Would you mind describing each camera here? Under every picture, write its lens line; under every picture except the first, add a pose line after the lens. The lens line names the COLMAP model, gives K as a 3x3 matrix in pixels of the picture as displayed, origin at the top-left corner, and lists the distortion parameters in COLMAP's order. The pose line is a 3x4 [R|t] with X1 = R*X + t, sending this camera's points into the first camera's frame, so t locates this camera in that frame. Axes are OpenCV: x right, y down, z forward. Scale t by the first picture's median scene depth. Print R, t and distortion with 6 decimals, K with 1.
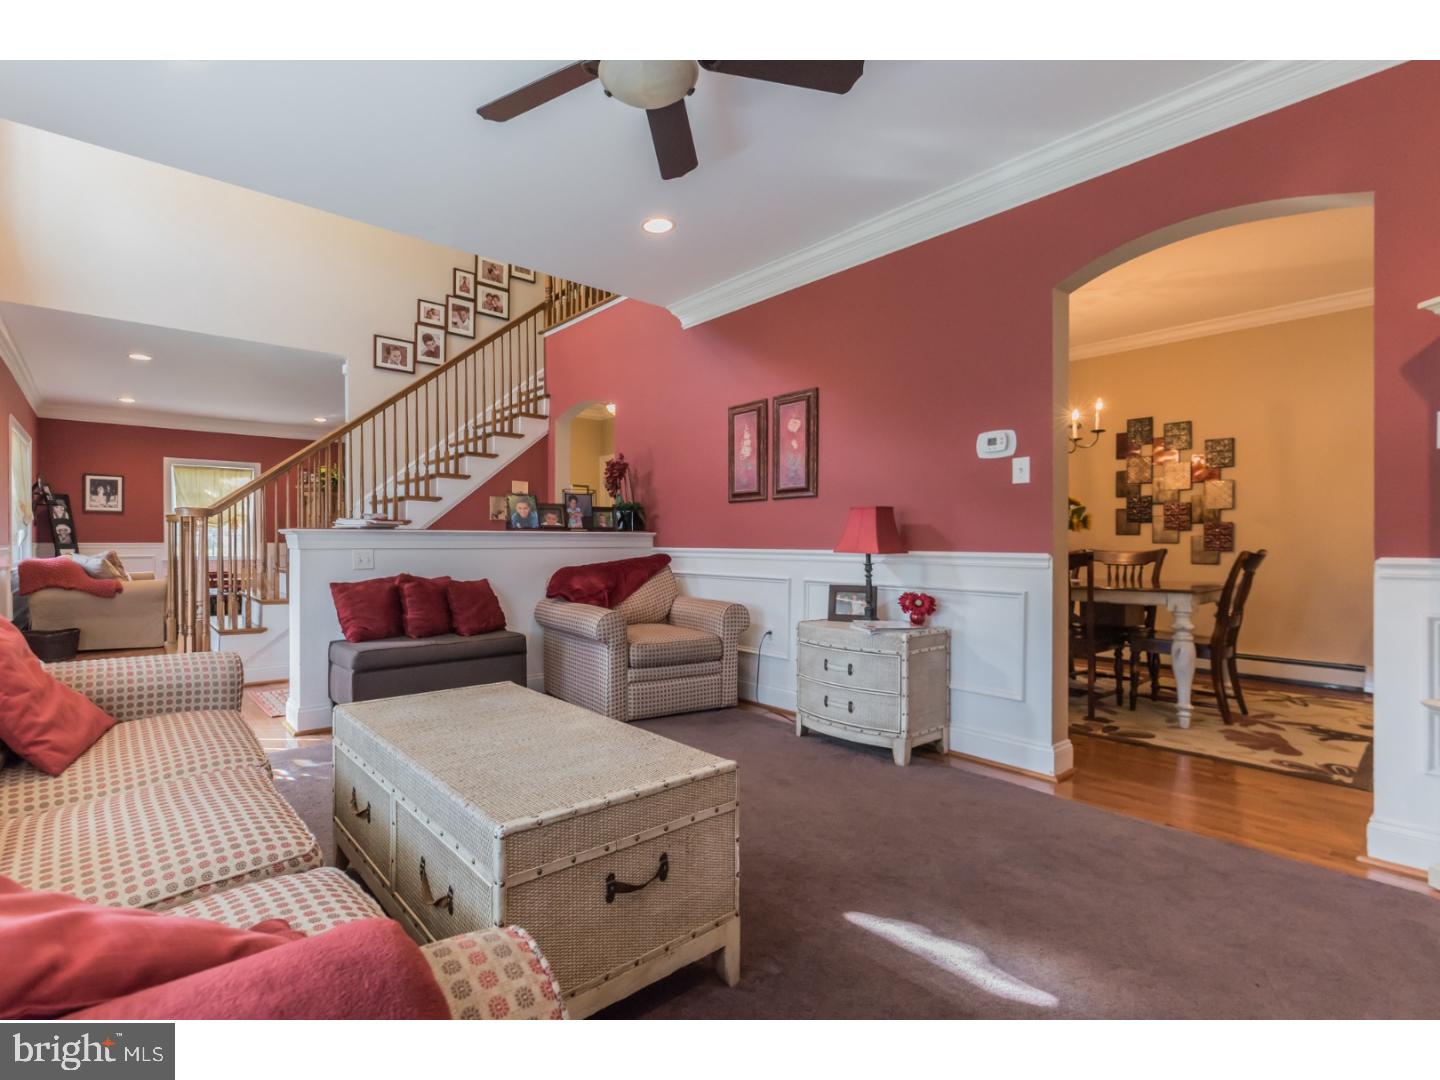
lens RADIAL K [[697.4, 0, 717.4], [0, 697.4, 542.6], [0, 0, 1]] dist [-0.001731, -0.000215]
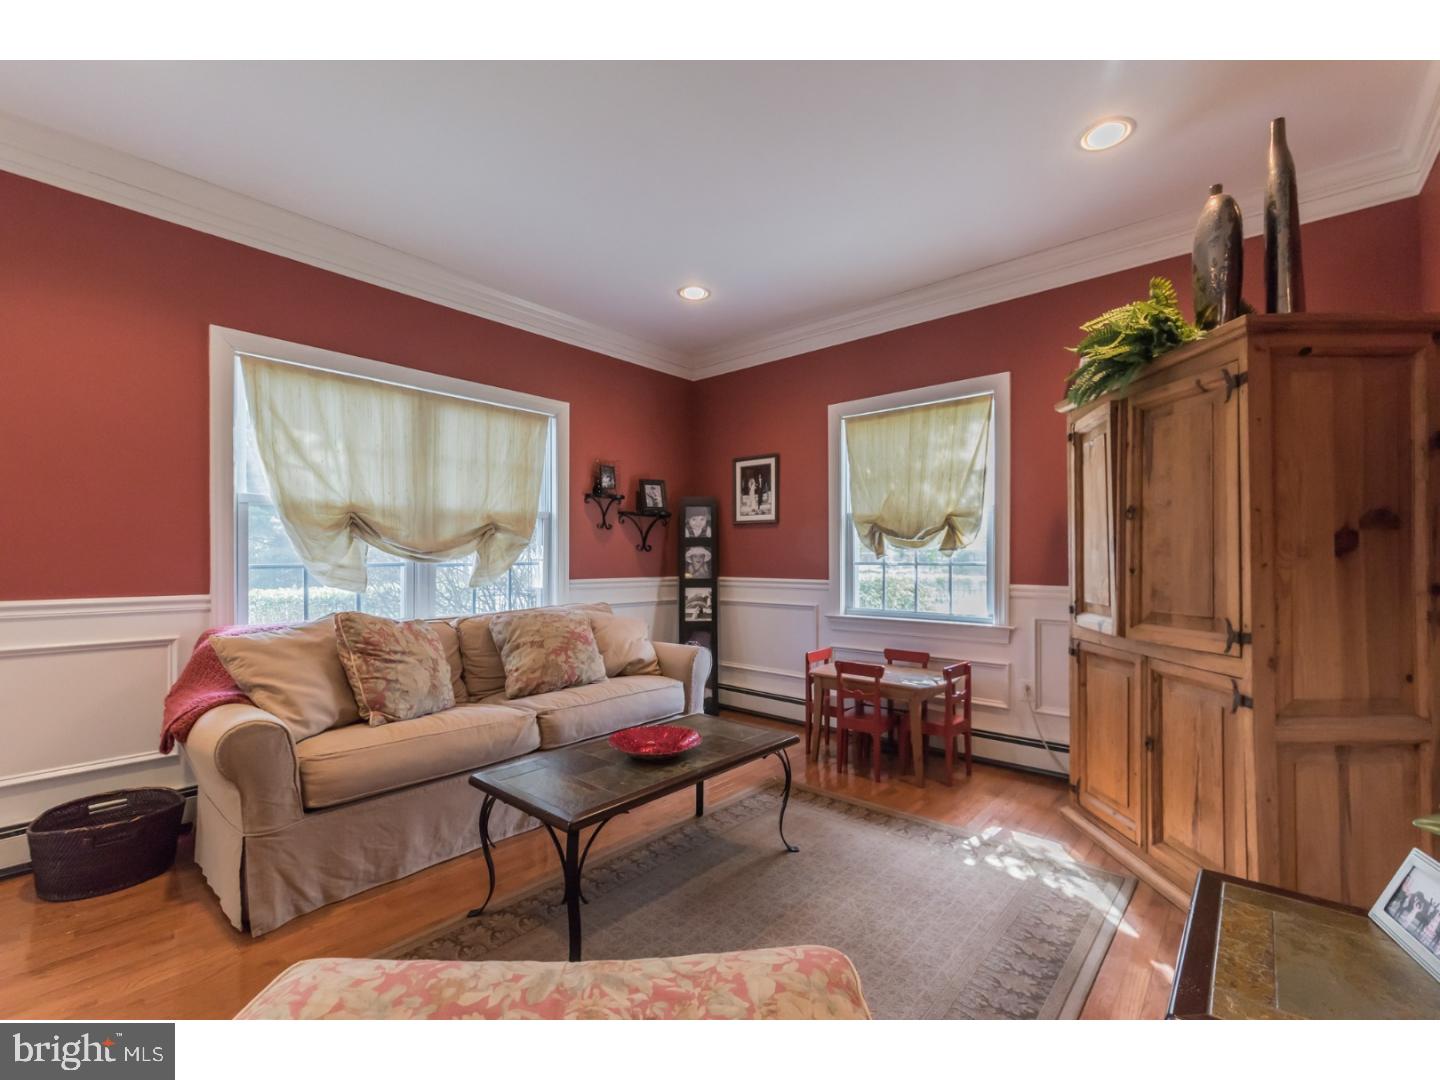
lens RADIAL K [[625.3, 0, 717.3], [0, 625.3, 549.9], [0, 0, 1]] dist [0.000679, 0.000005]
pose [[0.125051, -0.012968, -0.992066, -0.386614], [-0.005983, 0.999887, -0.013824, -0.015392], [0.992132, 0.007664, 0.124959, 0.907106]]
